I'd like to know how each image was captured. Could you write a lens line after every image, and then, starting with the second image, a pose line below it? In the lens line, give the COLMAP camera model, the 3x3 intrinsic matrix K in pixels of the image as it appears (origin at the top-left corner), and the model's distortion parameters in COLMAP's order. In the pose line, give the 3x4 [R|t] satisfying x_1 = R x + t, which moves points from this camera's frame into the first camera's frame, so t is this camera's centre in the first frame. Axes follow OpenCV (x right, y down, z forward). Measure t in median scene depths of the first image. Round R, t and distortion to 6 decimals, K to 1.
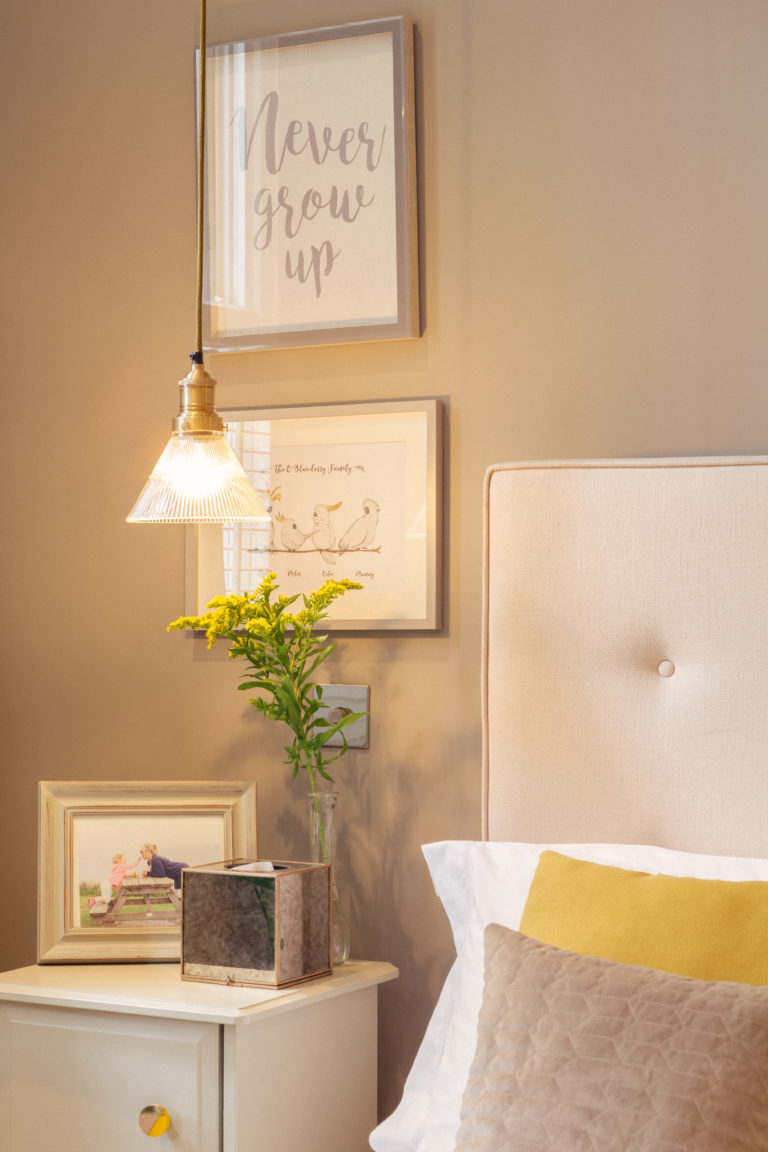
lens RADIAL K [[2391.7, 0, 384.0], [0, 2391.7, 576.0], [0, 0, 1]] dist [0.002067, 0.096968]
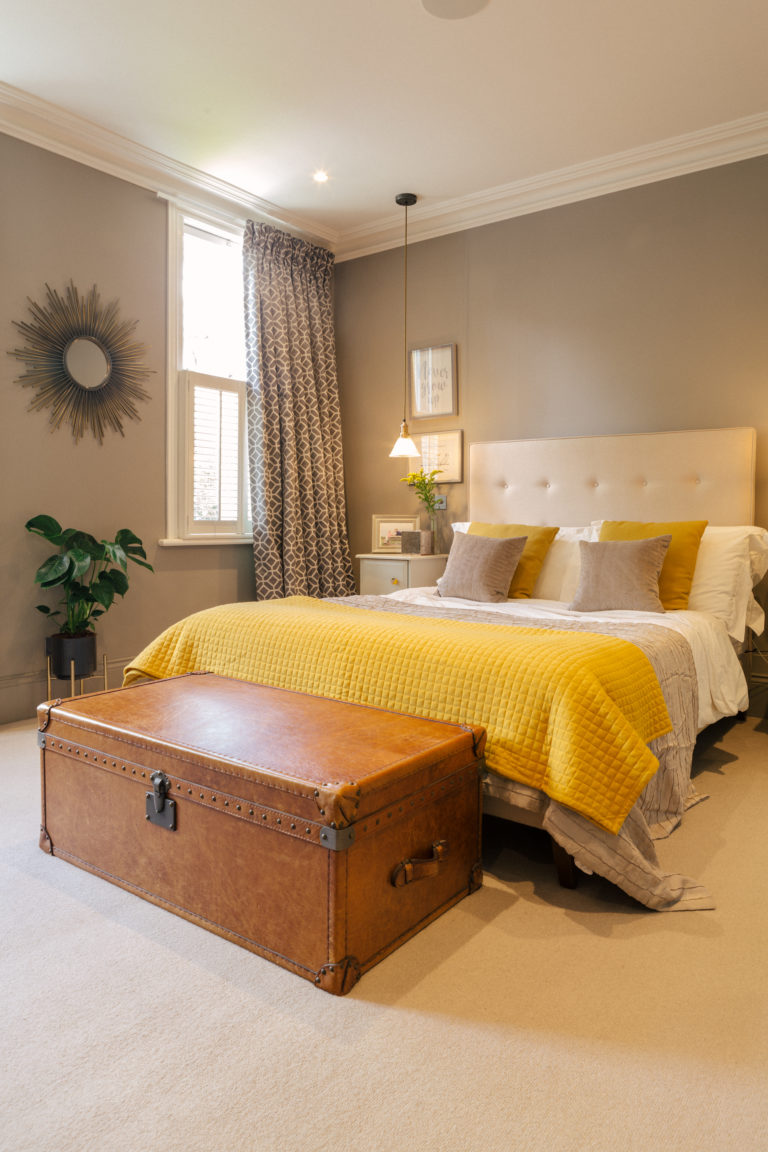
lens RADIAL K [[771.9, 0, 371.0], [0, 771.9, 533.1], [0, 0, 1]] dist [-0.024382, 0.001635]
pose [[0.982613, 0.000335, -0.185665, 0.126967], [0.004915, 0.999601, 0.027814, 0.078878], [0.185600, -0.028243, 0.982219, -0.452708]]
